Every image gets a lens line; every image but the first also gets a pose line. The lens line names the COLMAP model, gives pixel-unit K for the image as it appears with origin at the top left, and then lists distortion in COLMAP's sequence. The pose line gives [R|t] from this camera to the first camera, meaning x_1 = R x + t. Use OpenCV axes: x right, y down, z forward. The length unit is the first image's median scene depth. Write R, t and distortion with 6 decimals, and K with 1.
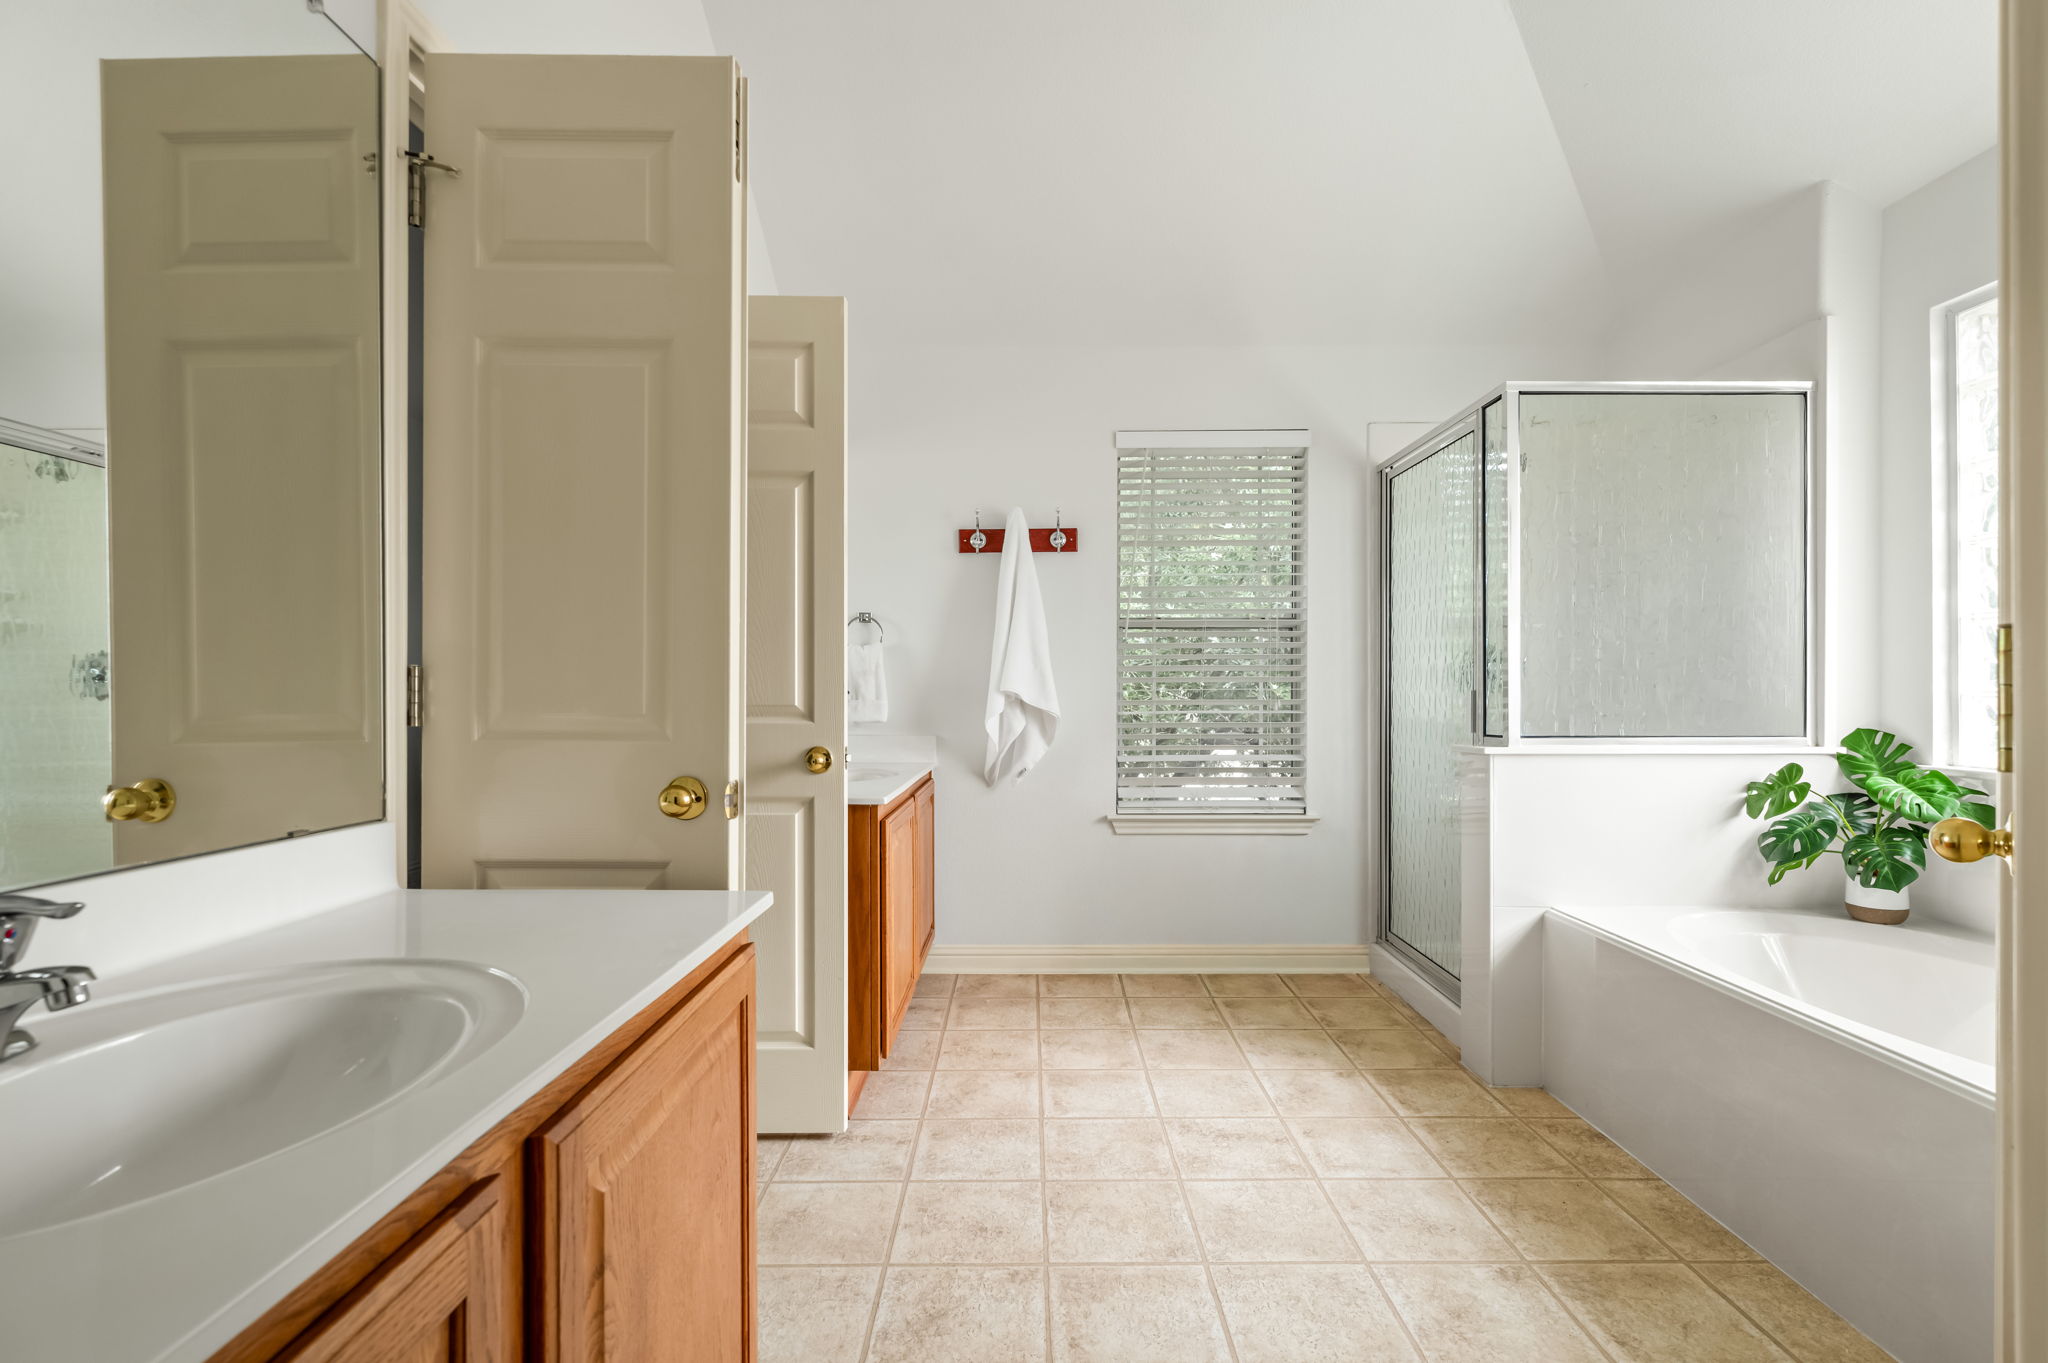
lens RADIAL K [[960.1, 0, 1030.0], [0, 960.1, 687.9], [0, 0, 1]] dist [0.007360, -0.004051]
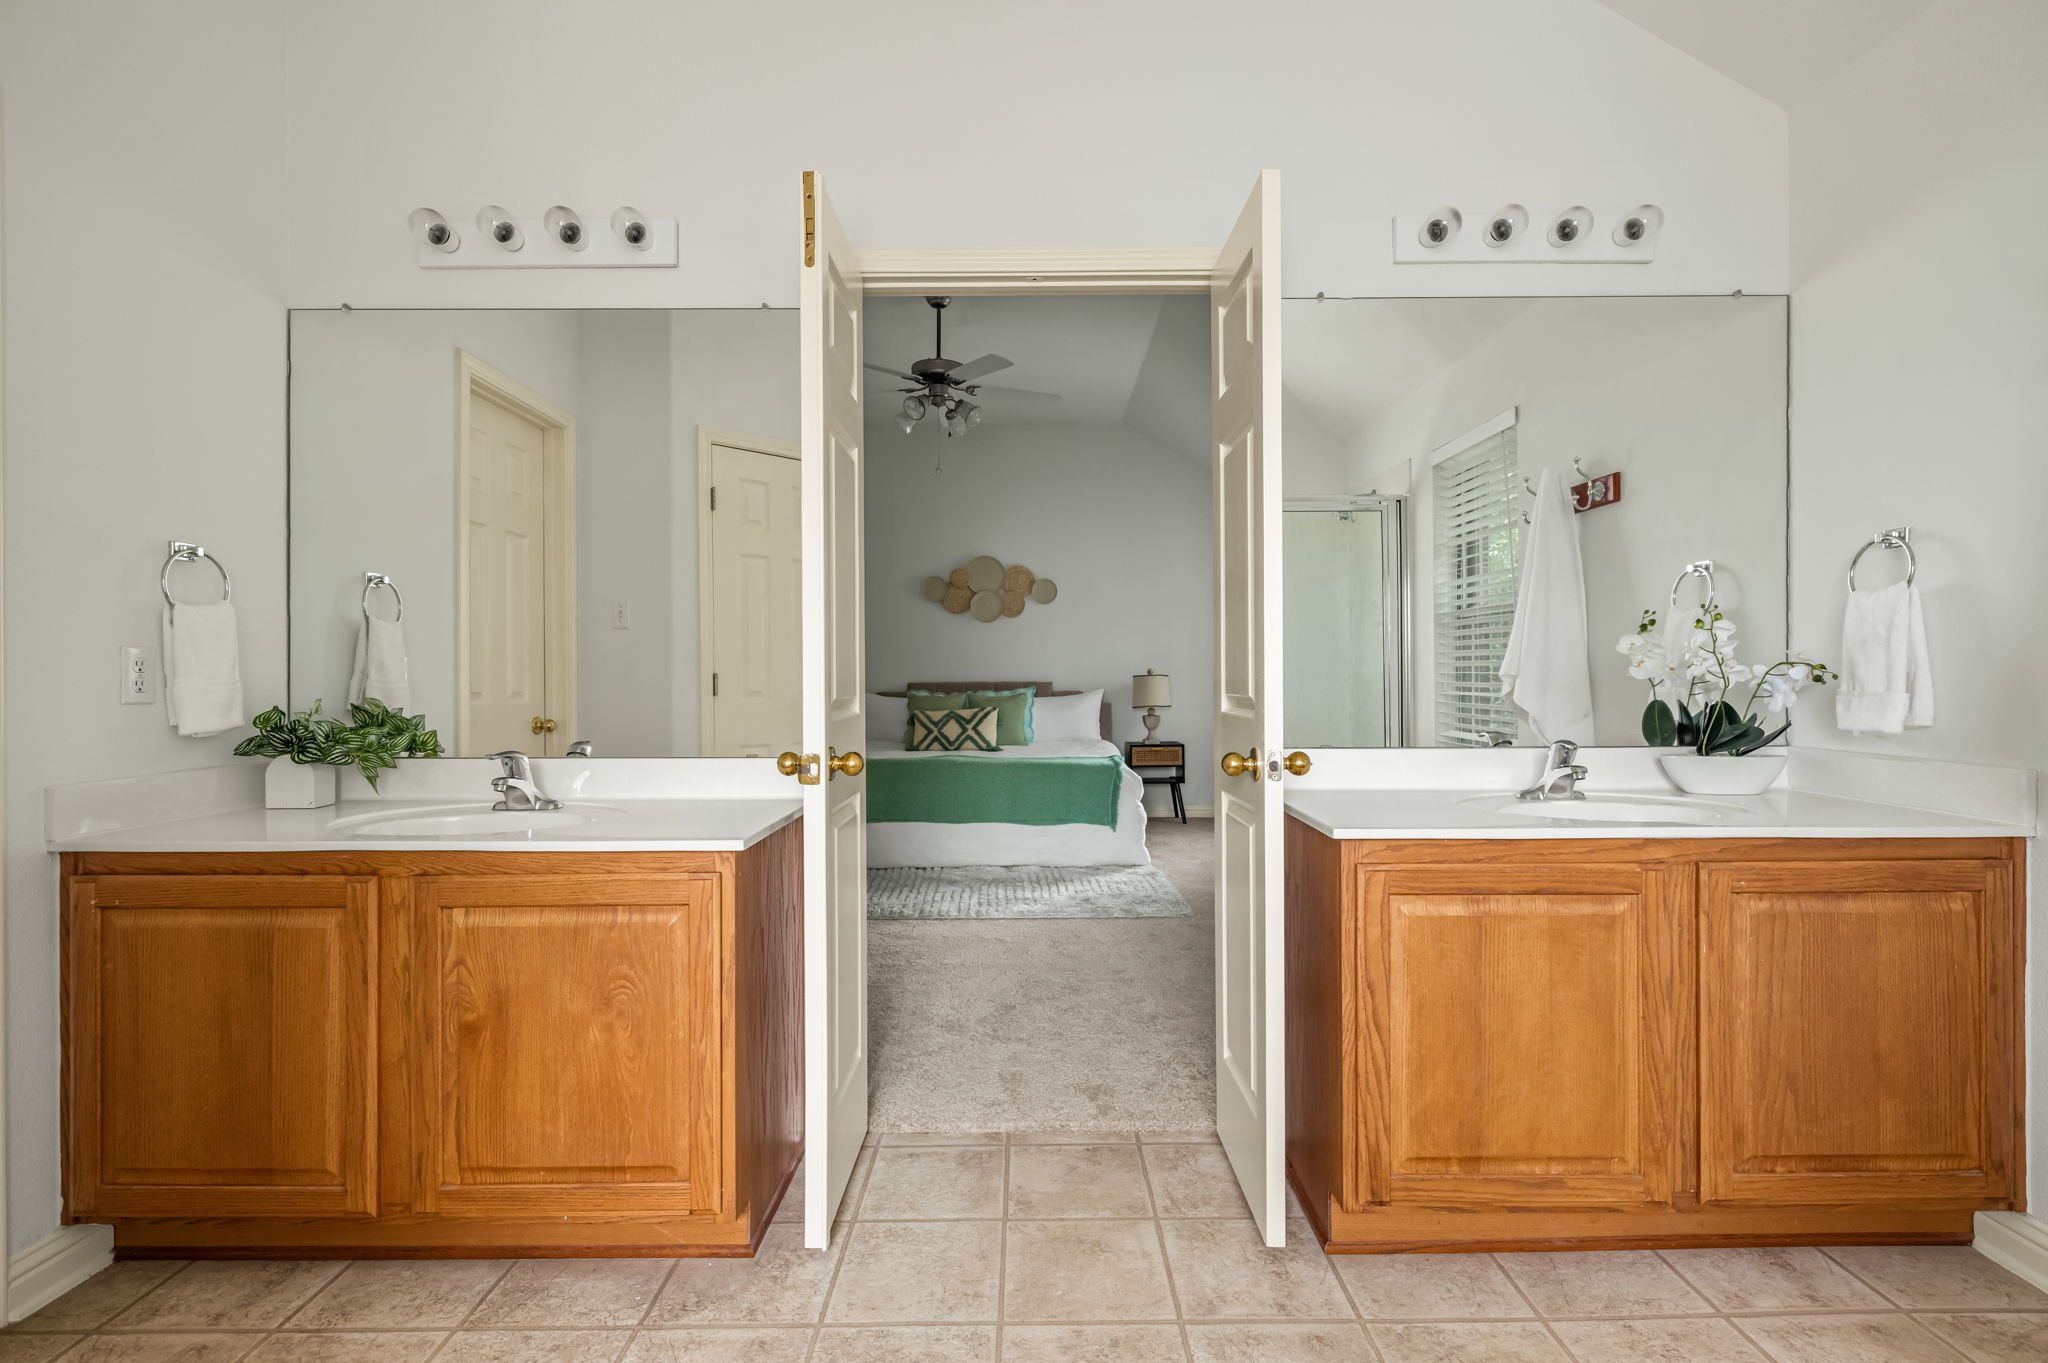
lens RADIAL K [[960.1, 0, 1028.0], [0, 960.1, 667.5], [0, 0, 1]] dist [0.007360, -0.004051]
pose [[0.003344, 0.004465, -0.999984, 0.417740], [0.003376, 0.999984, 0.004476, -0.005857], [0.999989, -0.003391, 0.003329, 0.581780]]
